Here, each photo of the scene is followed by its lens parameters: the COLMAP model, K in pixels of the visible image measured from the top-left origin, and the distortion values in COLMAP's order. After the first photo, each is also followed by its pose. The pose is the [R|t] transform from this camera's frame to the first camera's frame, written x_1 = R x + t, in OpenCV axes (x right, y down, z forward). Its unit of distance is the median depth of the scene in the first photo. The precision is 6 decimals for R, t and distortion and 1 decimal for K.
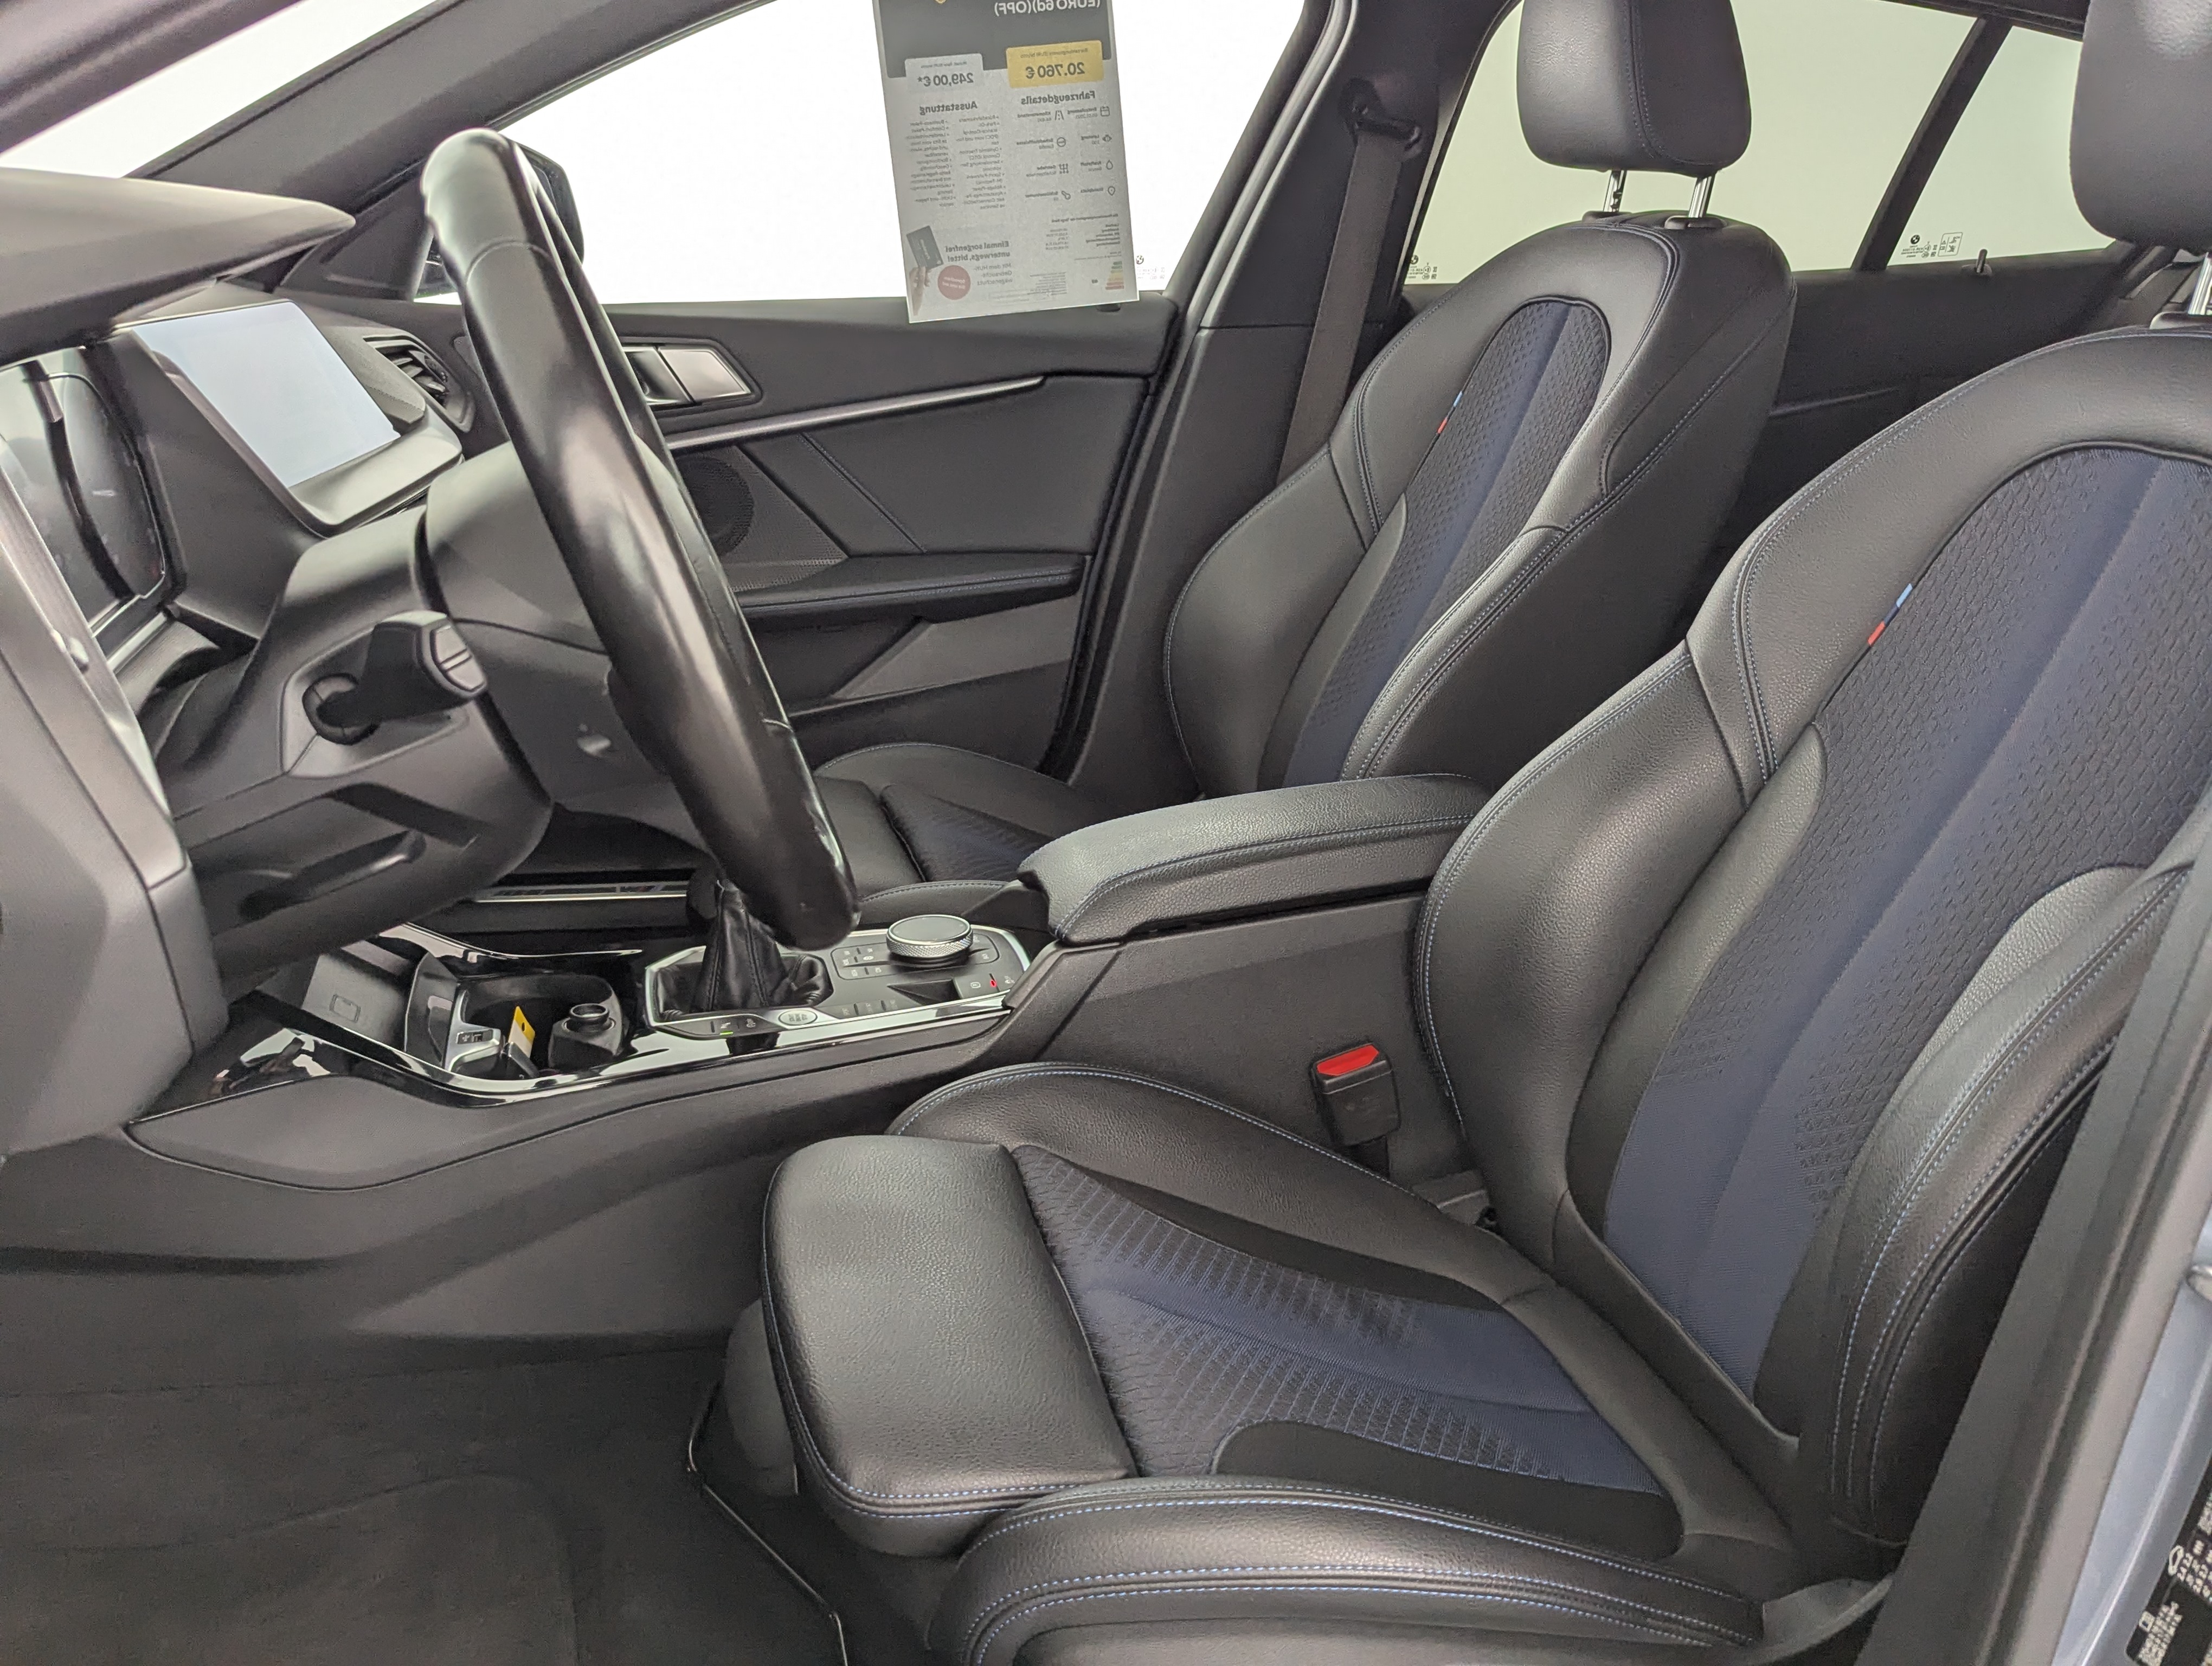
lens RADIAL K [[2049.9, 0, 1152.3], [0, 2049.9, 834.8], [0, 0, 1]] dist [0.046206, -0.011324]
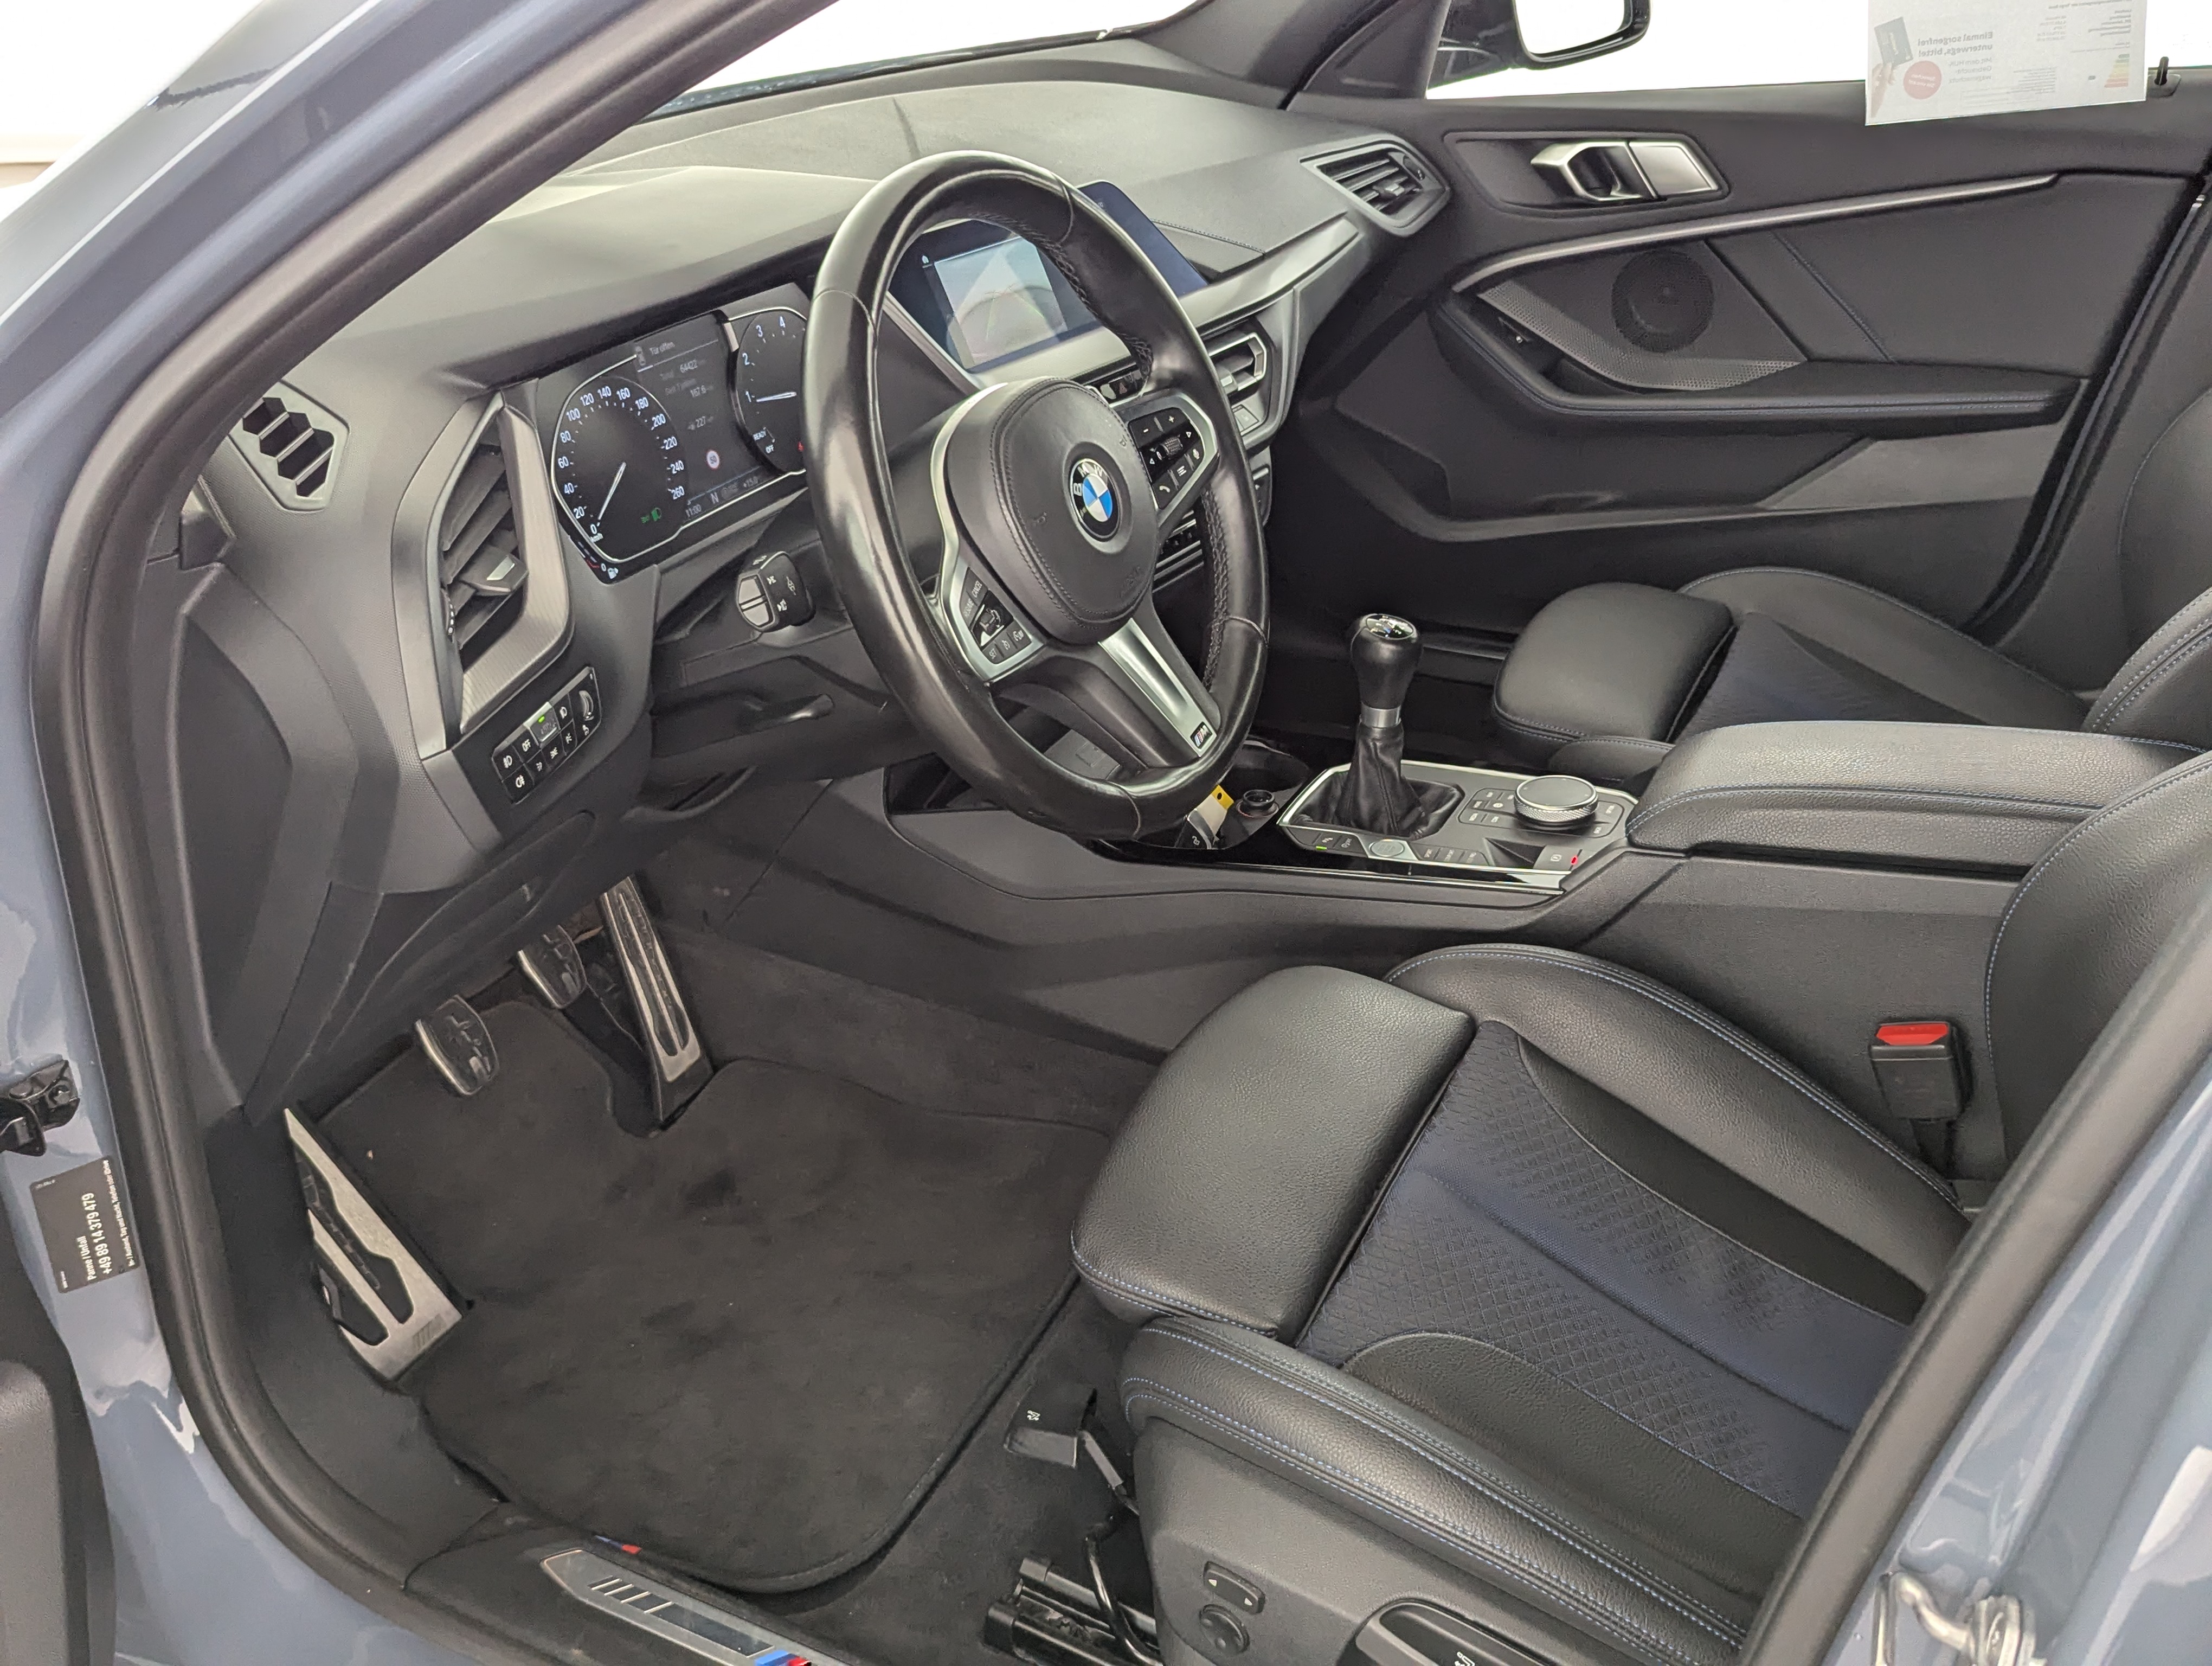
lens RADIAL K [[2055.2, 0, 1106.0], [0, 2055.2, 833.0], [0, 0, 1]] dist [0.026709, -0.014477]
pose [[0.732764, 0.246919, -0.634104, 0.302495], [-0.123188, 0.964582, 0.233252, -0.115468], [0.669240, -0.092805, 0.737228, 0.049031]]
